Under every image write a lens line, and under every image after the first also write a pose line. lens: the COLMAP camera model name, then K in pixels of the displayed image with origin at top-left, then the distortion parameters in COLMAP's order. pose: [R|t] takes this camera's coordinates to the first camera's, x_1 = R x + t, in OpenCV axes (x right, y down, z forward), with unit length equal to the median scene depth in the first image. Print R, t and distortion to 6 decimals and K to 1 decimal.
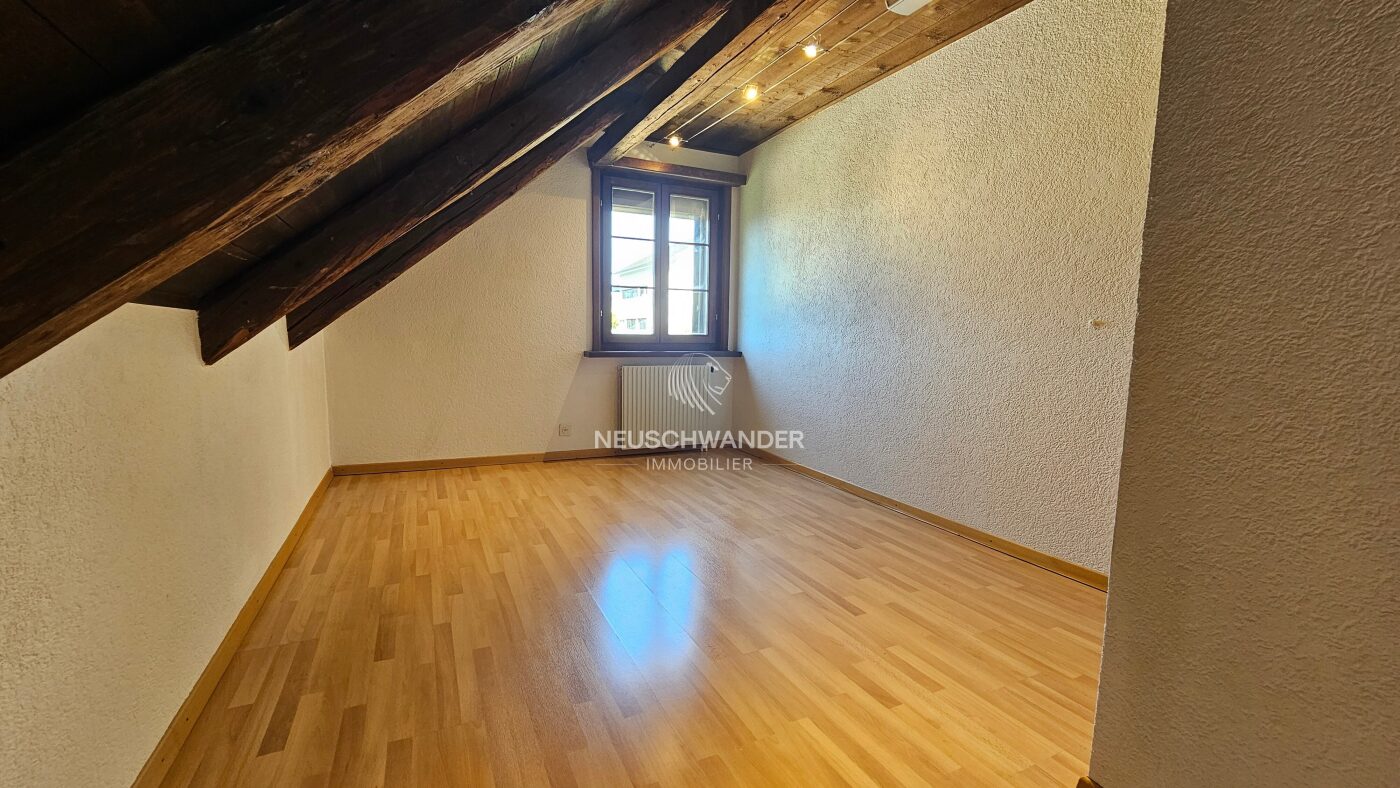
lens RADIAL K [[573.5, 0, 695.9], [0, 573.5, 397.0], [0, 0, 1]] dist [-0.000032, 0.000338]
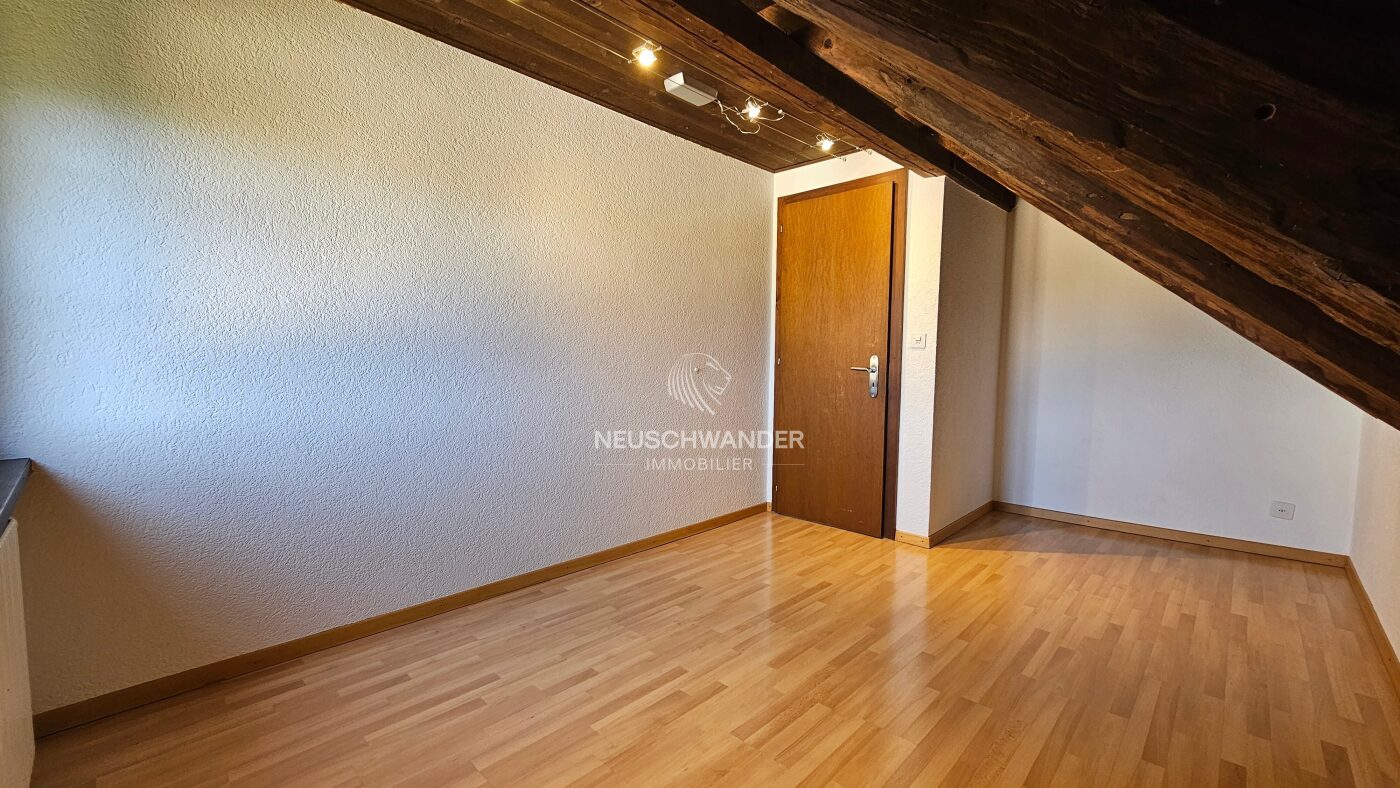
lens RADIAL K [[573.5, 0, 698.8], [0, 573.5, 387.8], [0, 0, 1]] dist [-0.000032, 0.000338]
pose [[-0.348240, -0.076155, 0.934307, -0.649578], [0.089847, 0.989394, 0.114134, -0.211781], [-0.933090, 0.123690, -0.337704, 1.248636]]
